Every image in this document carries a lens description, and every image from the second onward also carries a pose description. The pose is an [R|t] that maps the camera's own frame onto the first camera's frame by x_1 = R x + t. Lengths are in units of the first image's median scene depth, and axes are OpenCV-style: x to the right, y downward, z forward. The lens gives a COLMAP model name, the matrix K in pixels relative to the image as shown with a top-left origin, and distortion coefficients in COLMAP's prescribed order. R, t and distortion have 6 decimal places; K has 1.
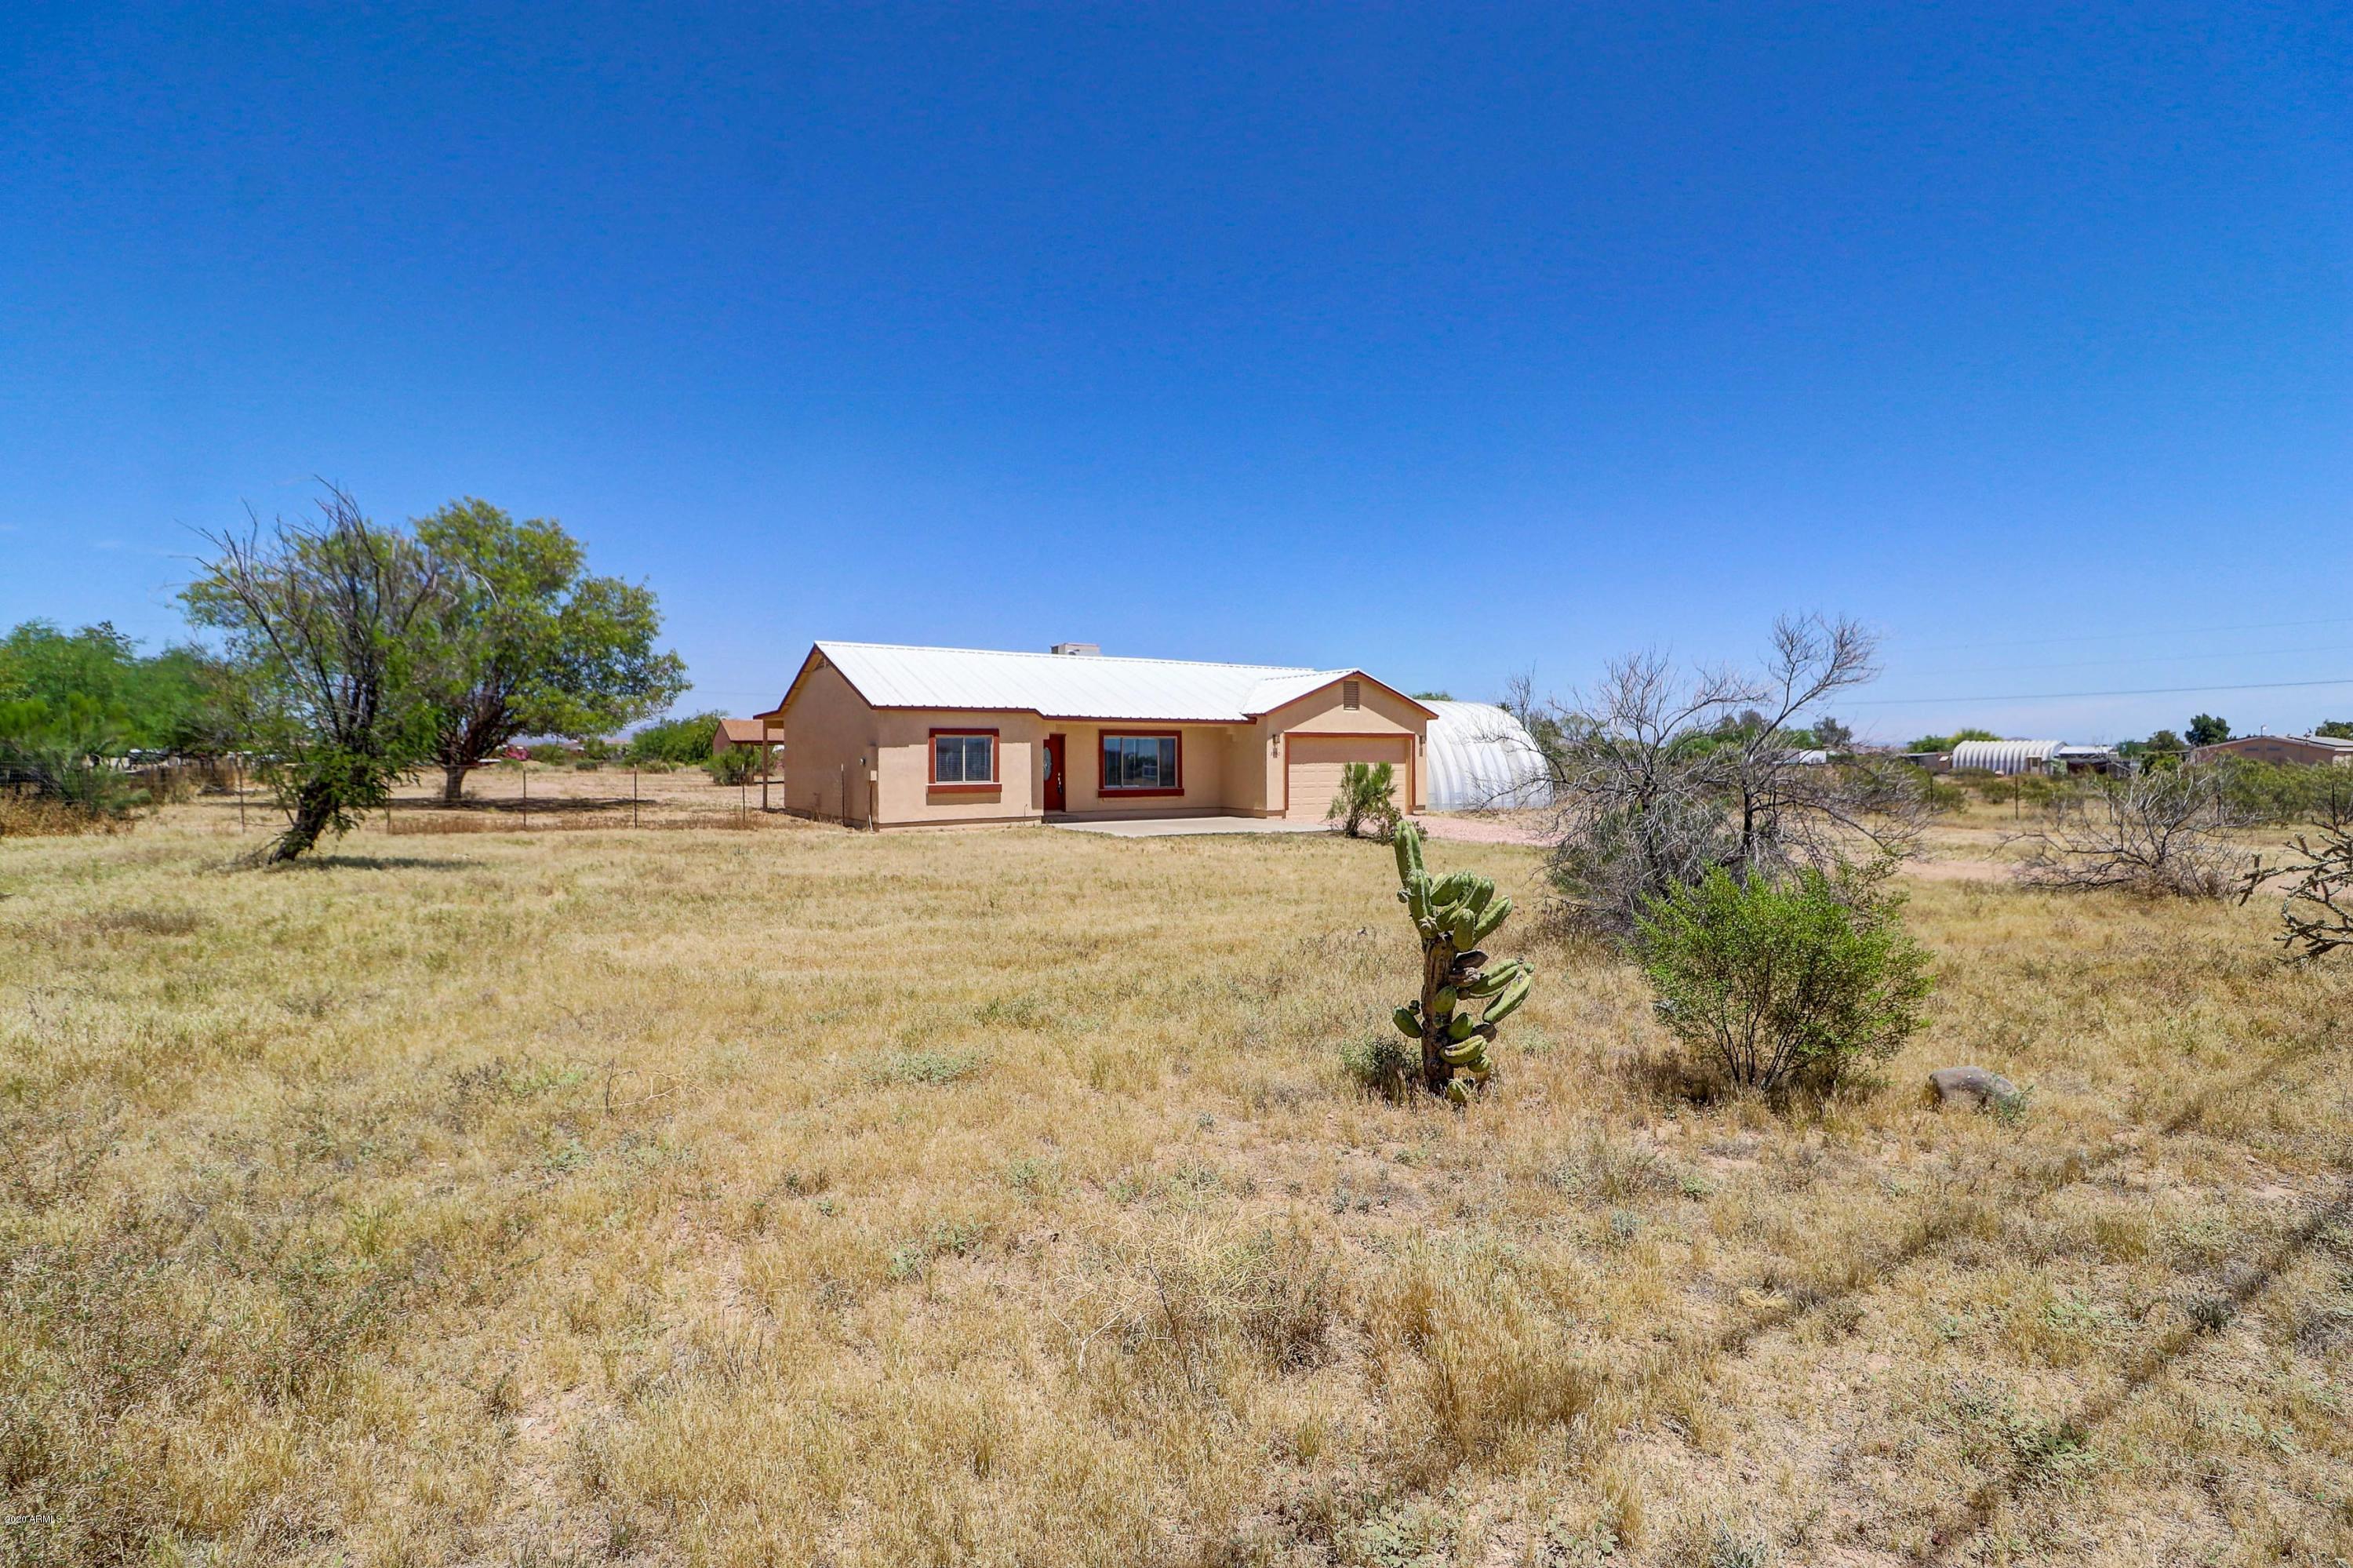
lens RADIAL K [[1114.1, 0, 1189.4], [0, 1114.1, 771.5], [0, 0, 1]] dist [-0.002425, -0.005612]
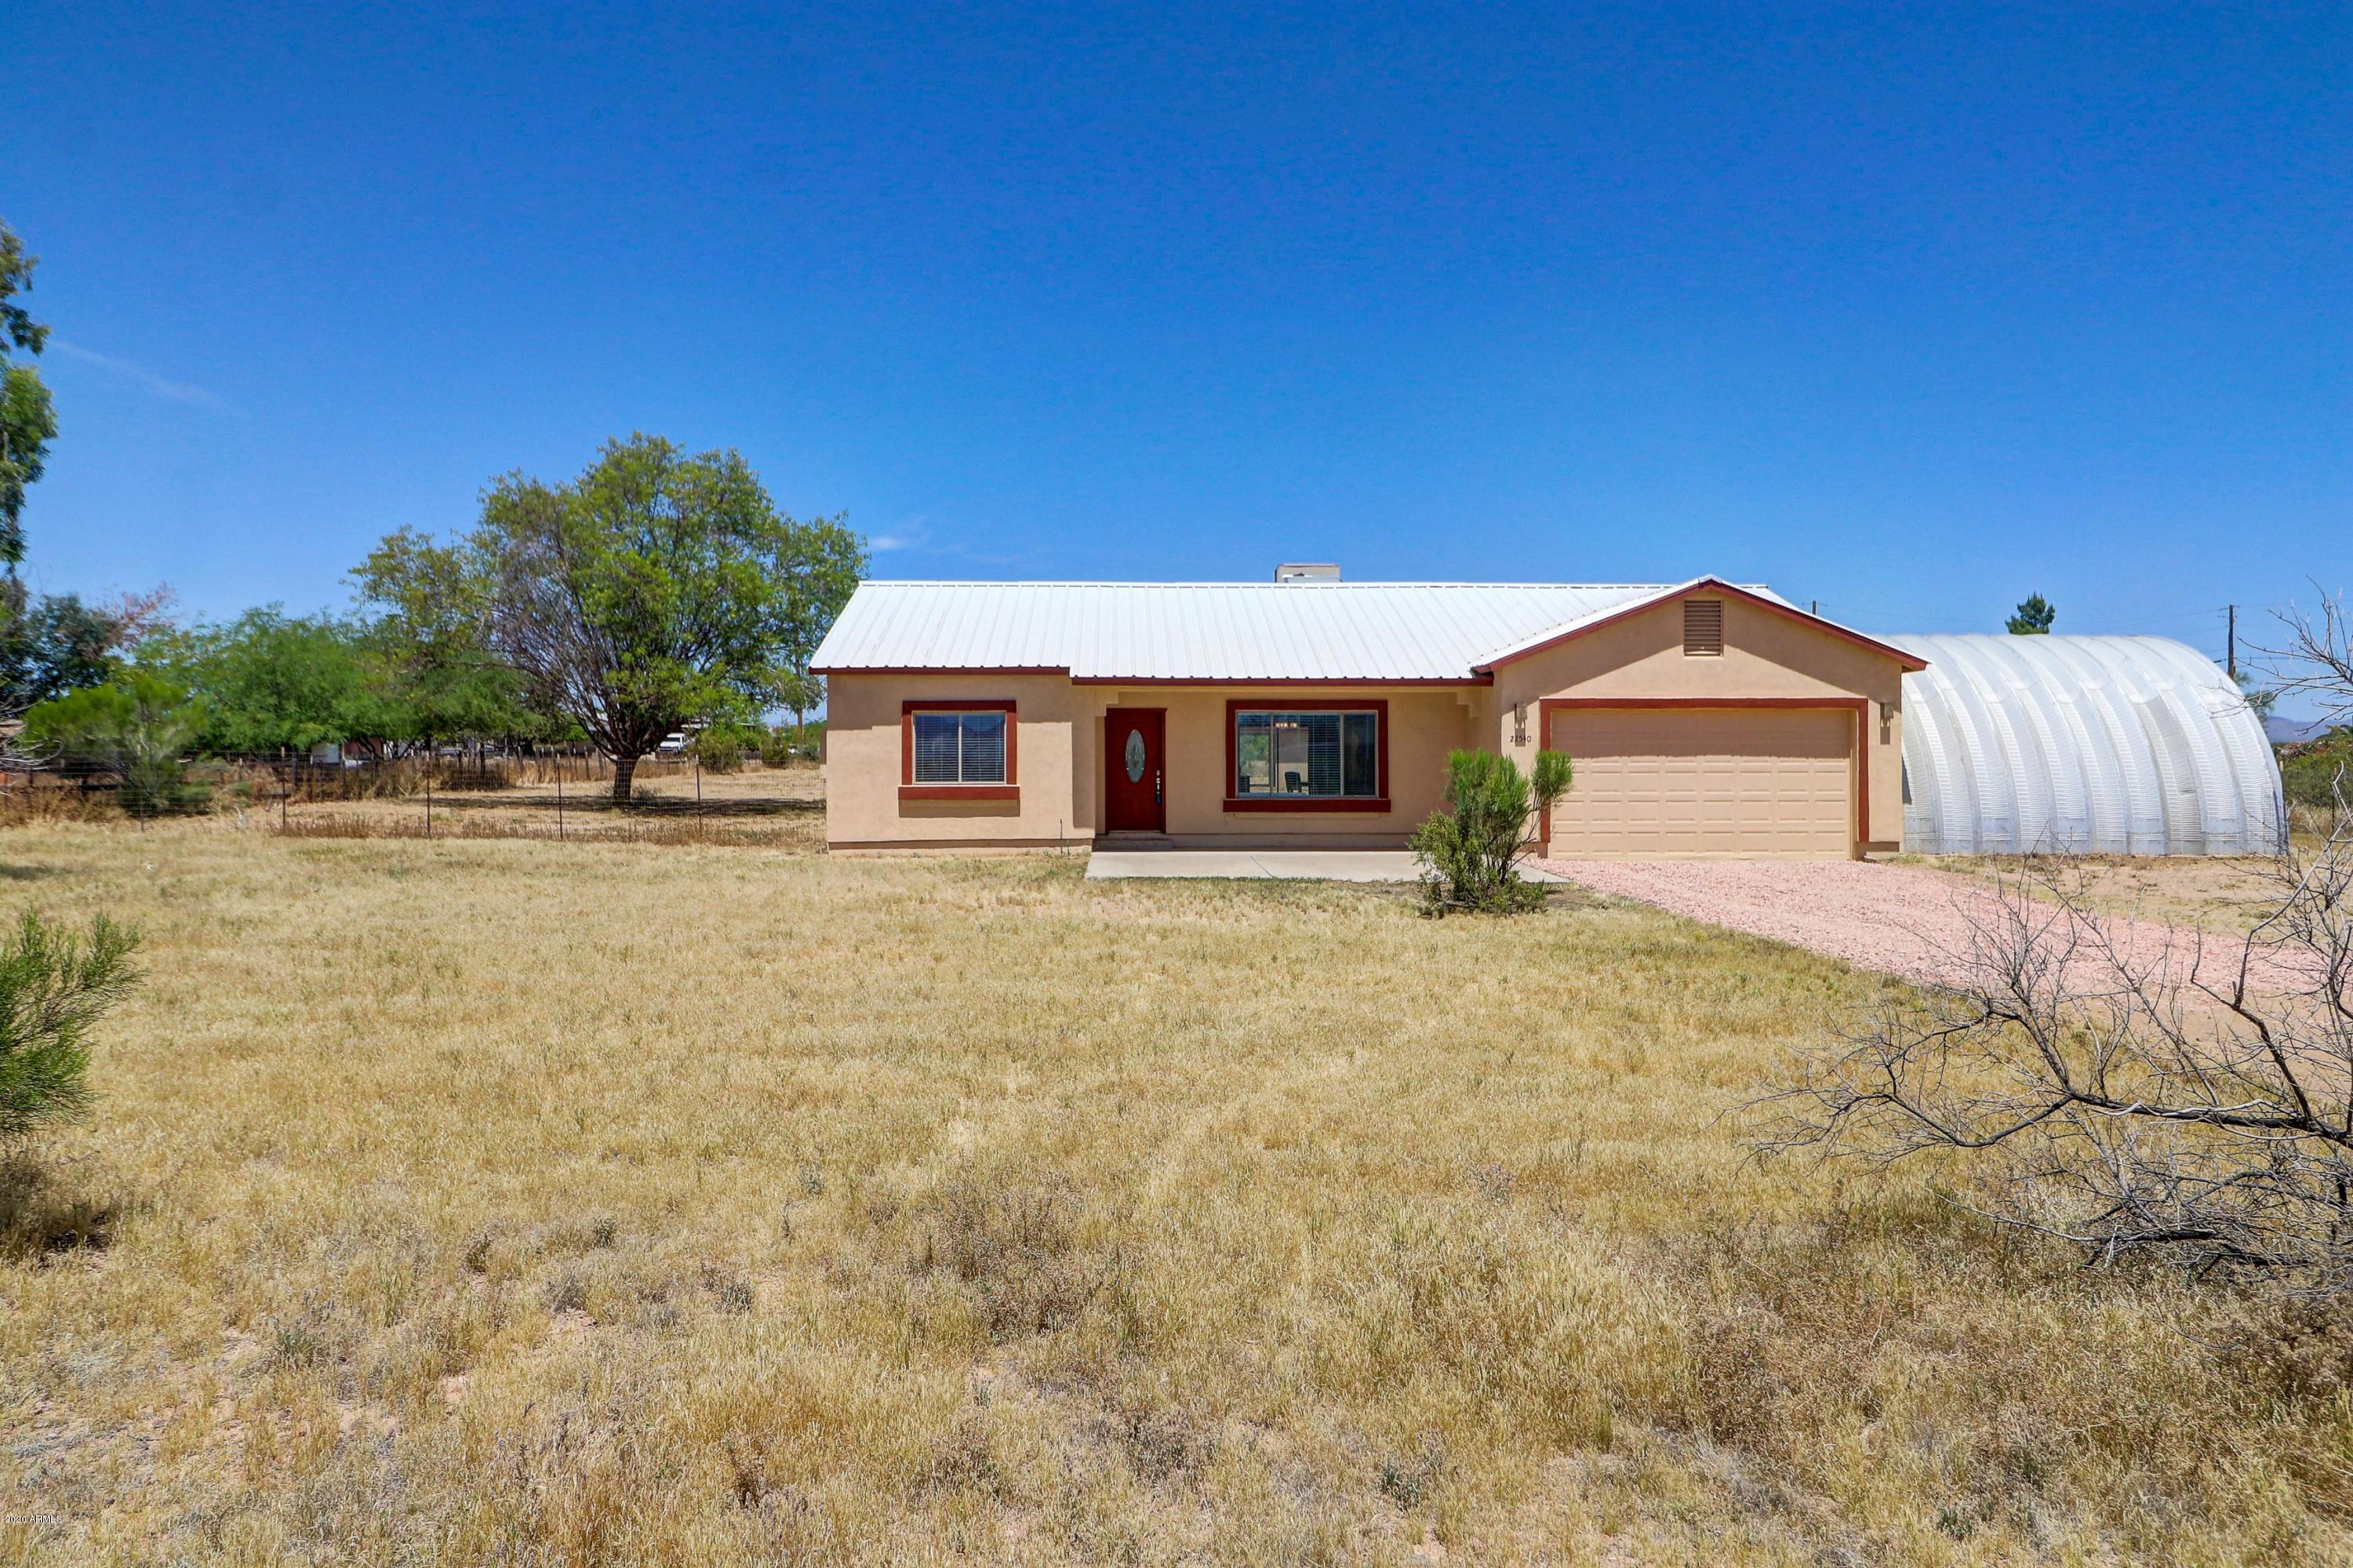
lens RADIAL K [[1558.6, 0, 1165.6], [0, 1558.6, 772.3], [0, 0, 1]] dist [0.005083, -0.000891]
pose [[0.849659, 0.007458, -0.527279, 0.338024], [-0.008297, 0.999965, 0.000773, 0.001464], [0.527267, 0.003718, 0.849692, 0.258746]]
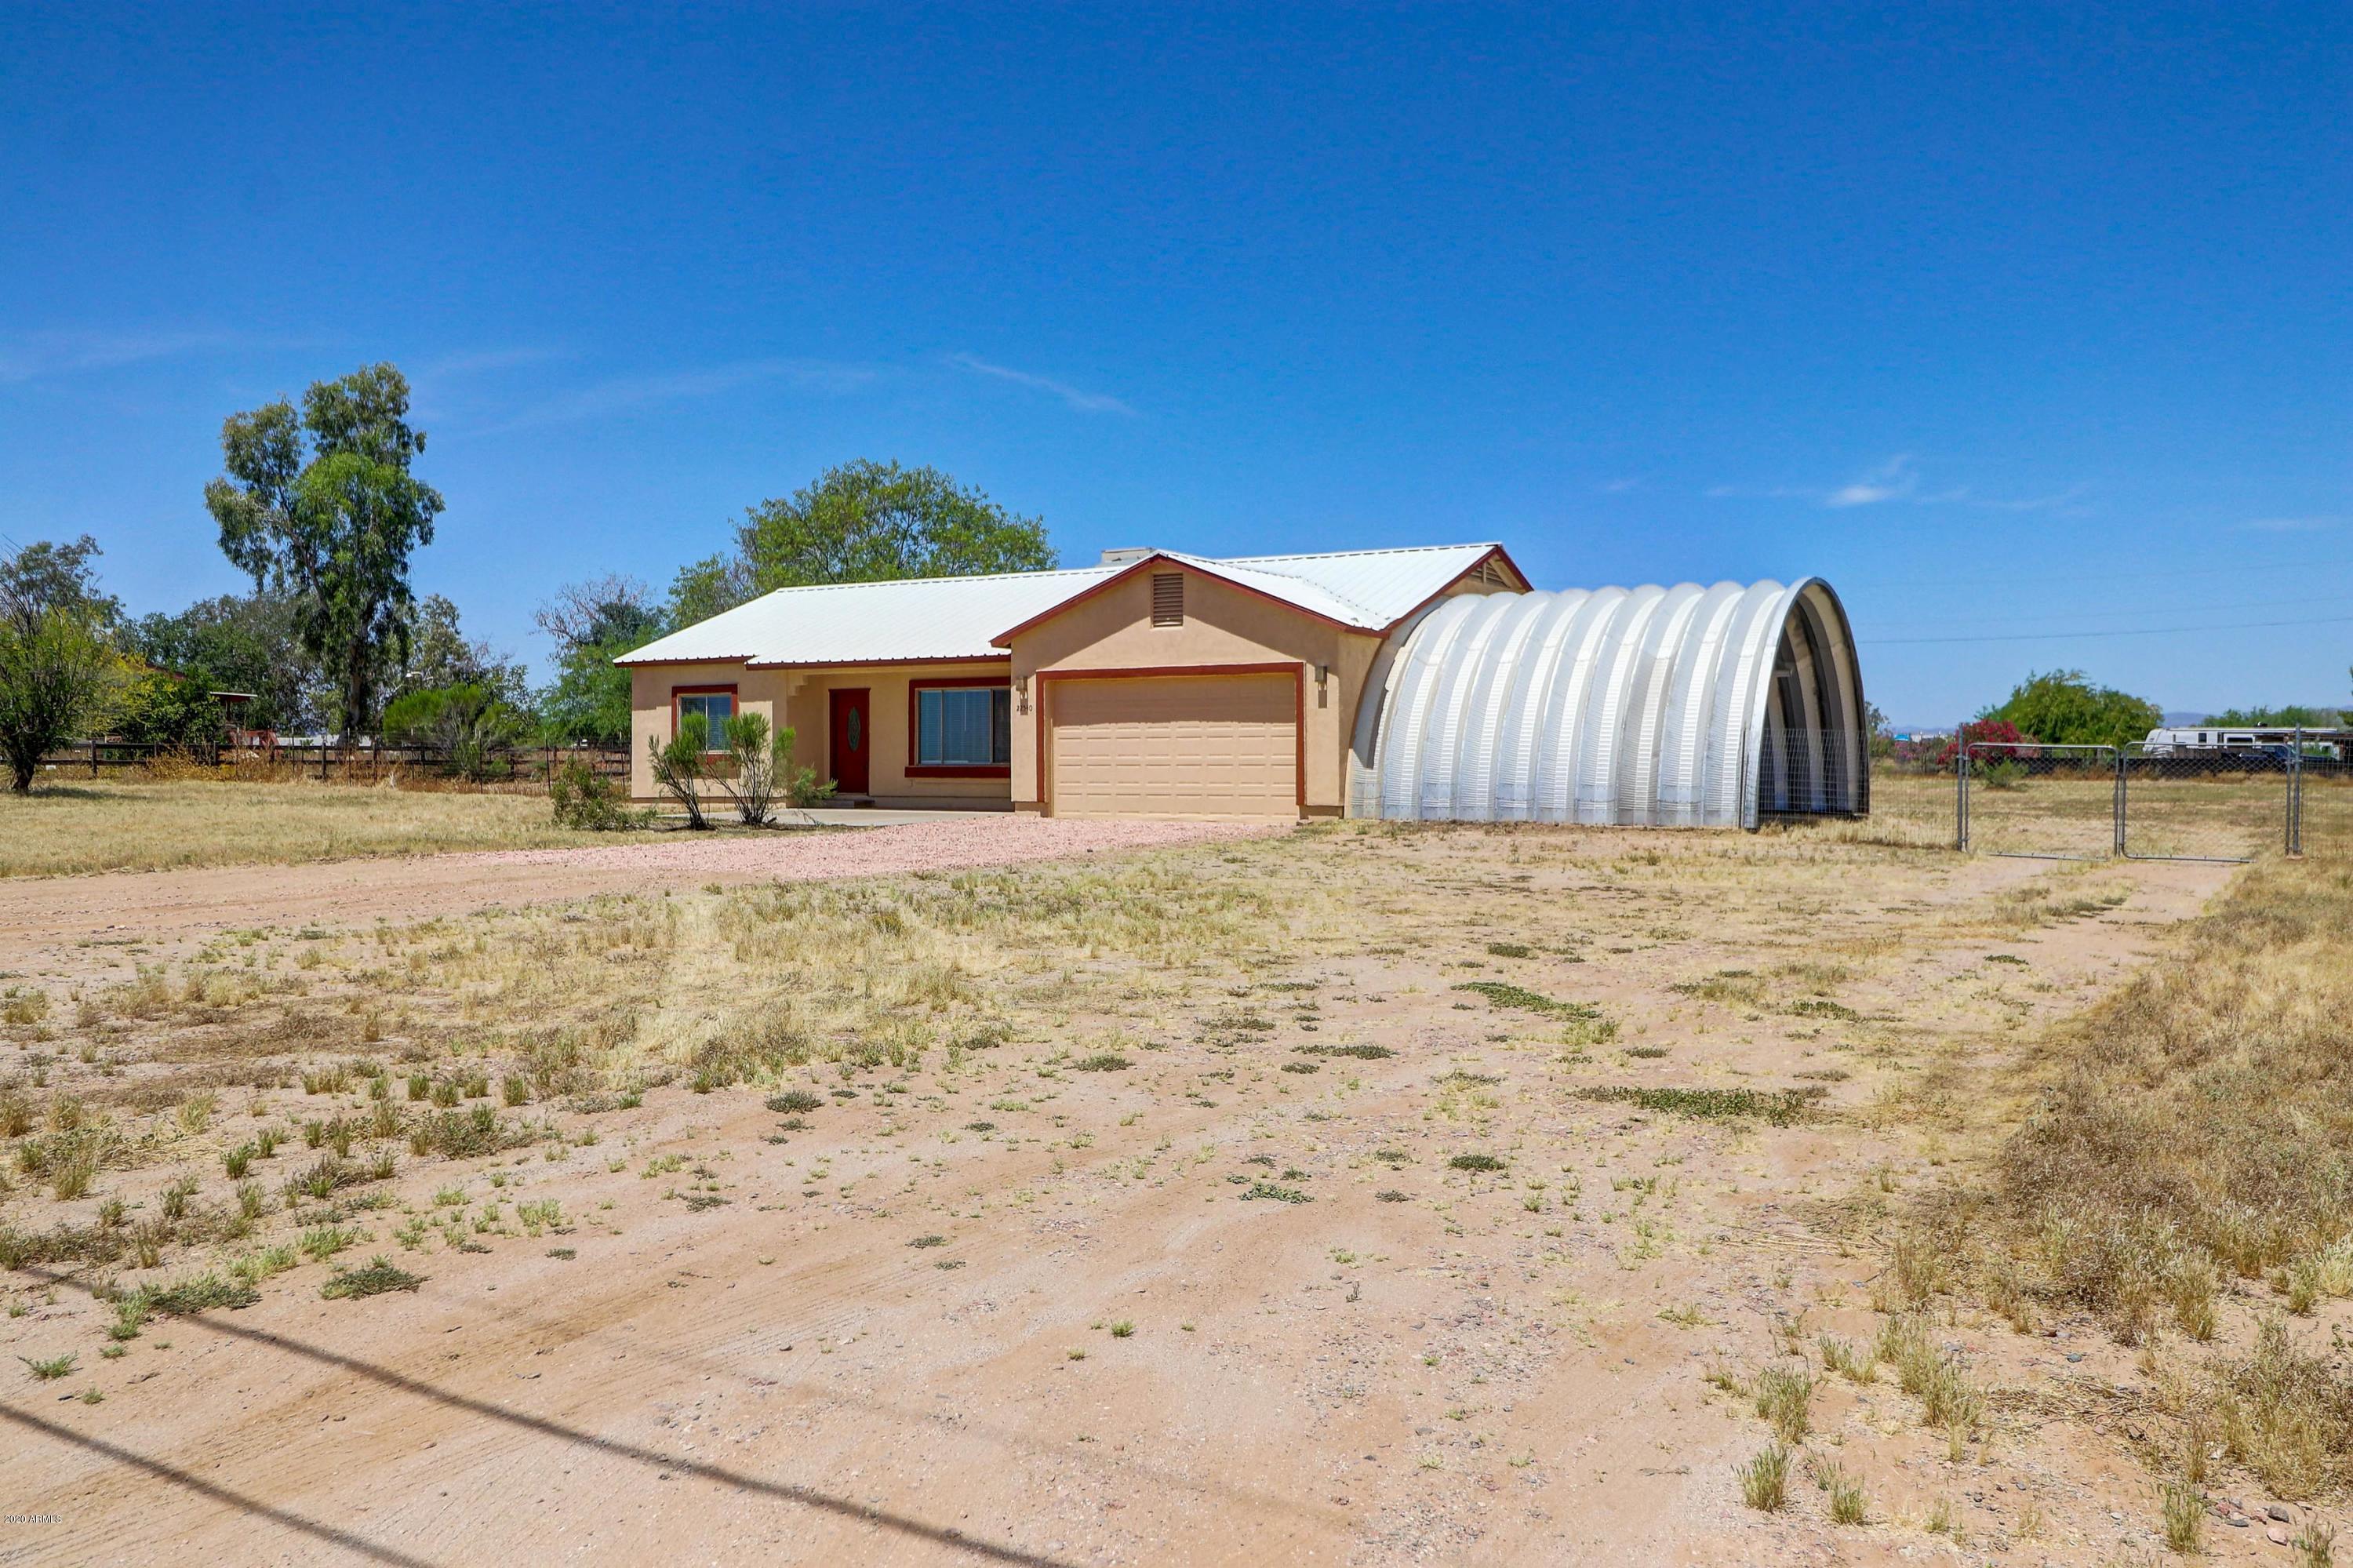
lens RADIAL K [[1876.1, 0, 1187.4], [0, 1876.1, 767.9], [0, 0, 1]] dist [0.004093, 0.005284]
pose [[0.430590, 0.004709, -0.902535, 1.050505], [-0.011982, 0.999928, -0.000499, 0.016271], [0.902468, 0.011029, 0.430616, 0.649213]]
